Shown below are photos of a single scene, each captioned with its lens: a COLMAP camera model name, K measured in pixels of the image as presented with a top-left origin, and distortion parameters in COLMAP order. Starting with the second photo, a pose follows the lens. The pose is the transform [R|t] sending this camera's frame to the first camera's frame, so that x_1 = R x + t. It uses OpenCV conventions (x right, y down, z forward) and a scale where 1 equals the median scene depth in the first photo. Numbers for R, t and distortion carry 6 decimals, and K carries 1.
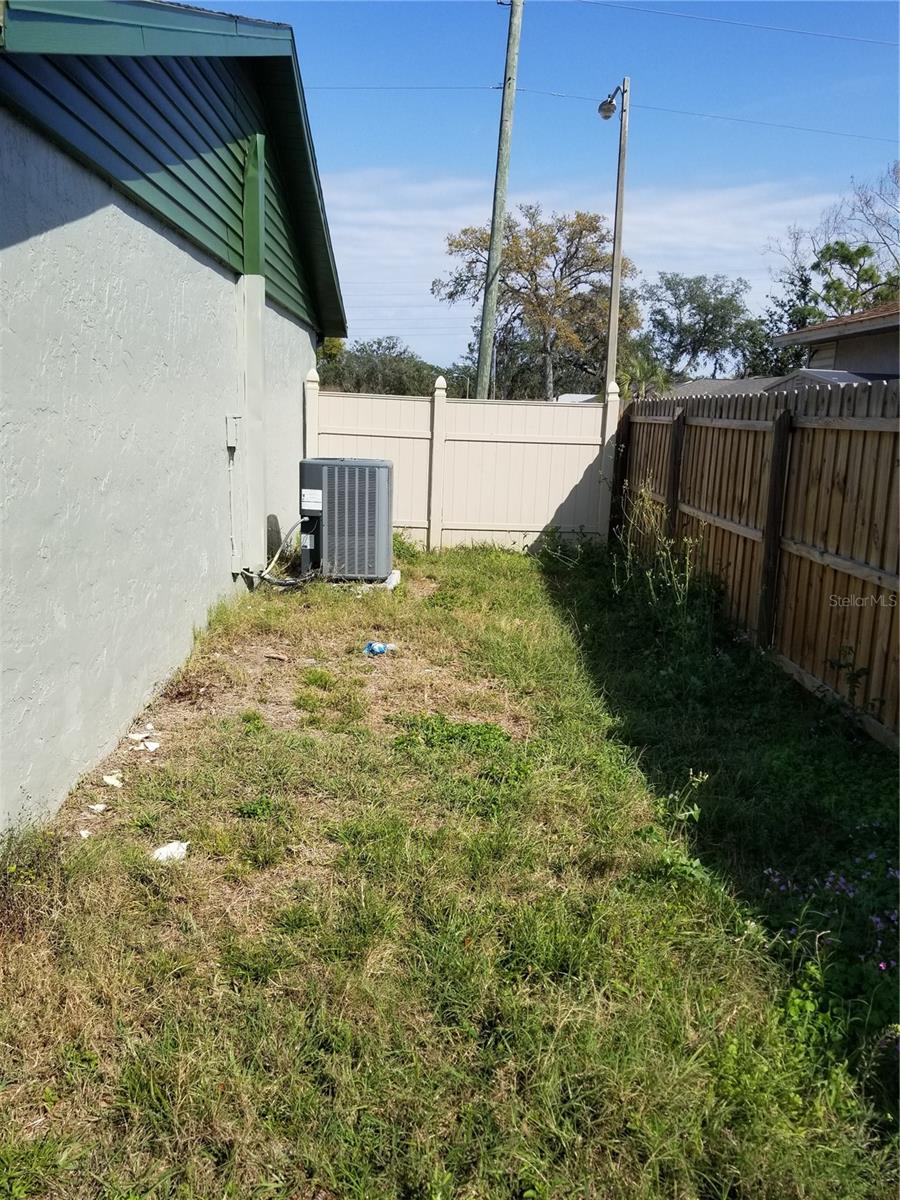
lens RADIAL K [[946.0, 0, 448.3], [0, 946.0, 598.7], [0, 0, 1]] dist [0.073137, -0.103287]
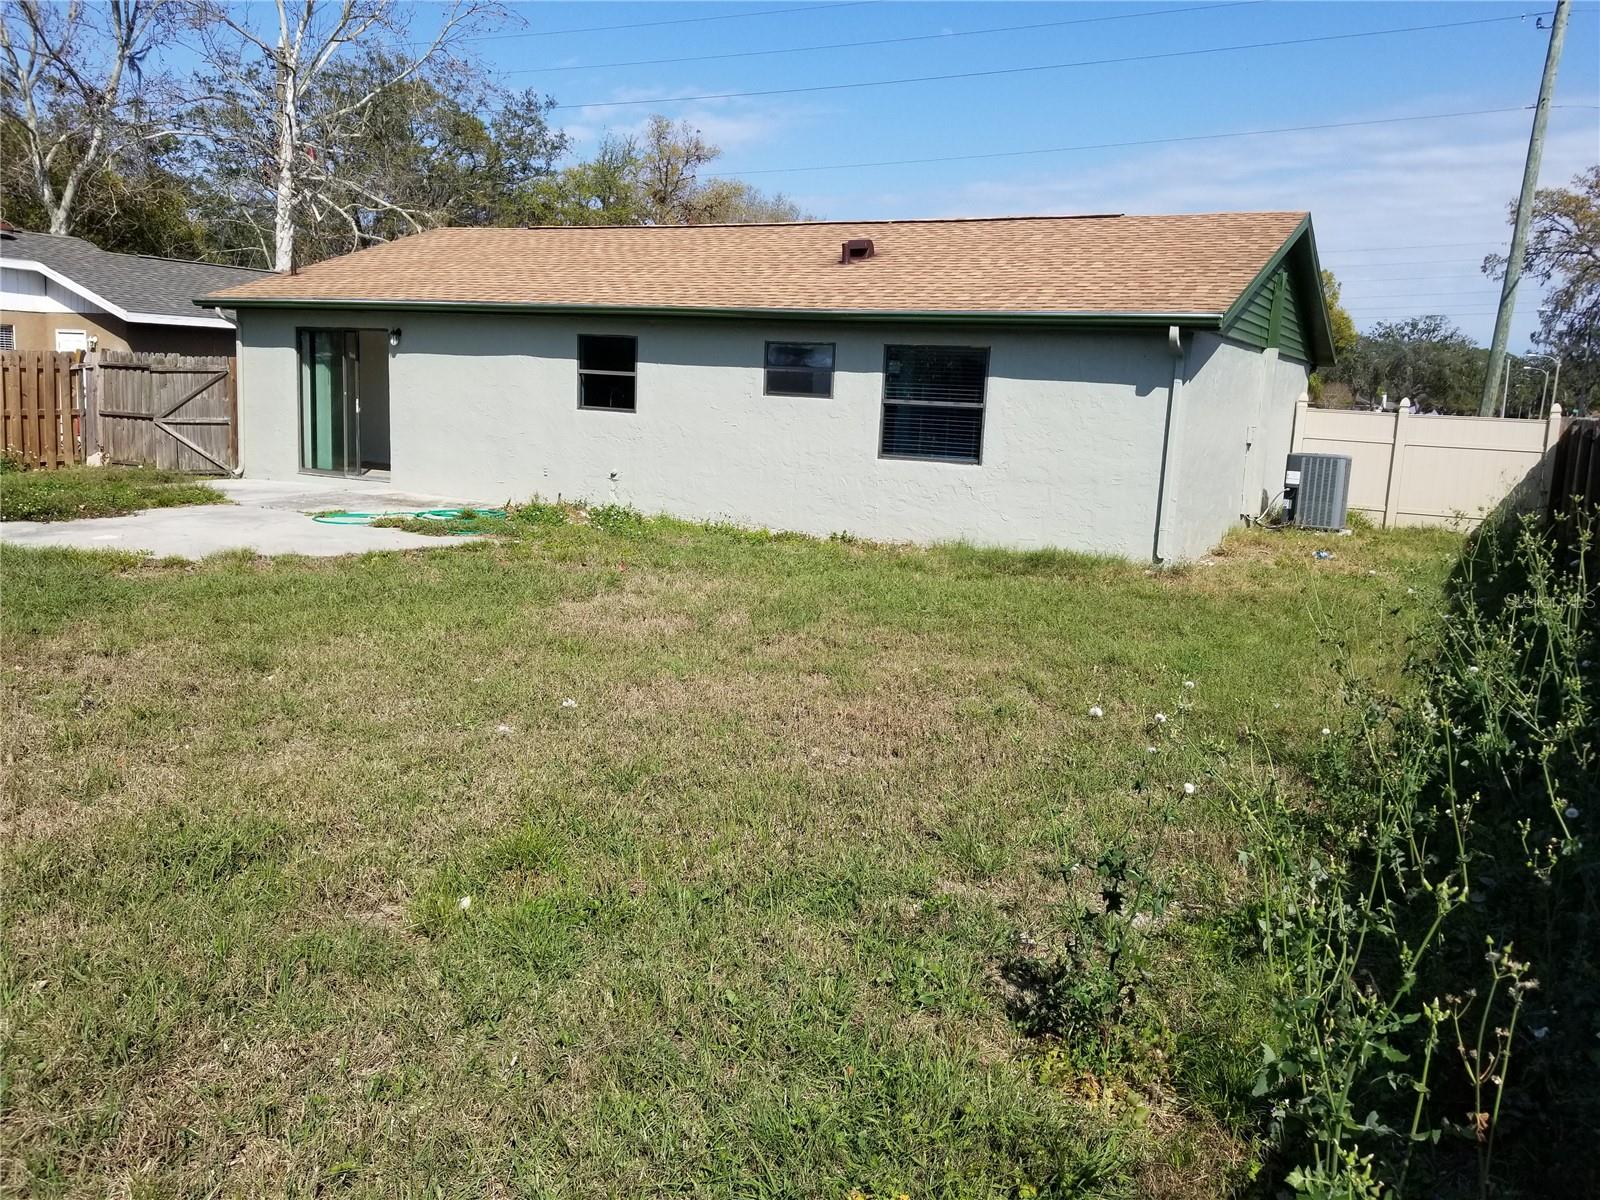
lens RADIAL K [[1261.3, 0, 802.5], [0, 1261.3, 605.1], [0, 0, 1]] dist [0.073137, -0.103287]
pose [[0.871201, 0.088944, -0.482802, 0.180861], [-0.110222, 0.993781, -0.015813, 0.221496], [0.478393, 0.066992, 0.875587, -1.195531]]
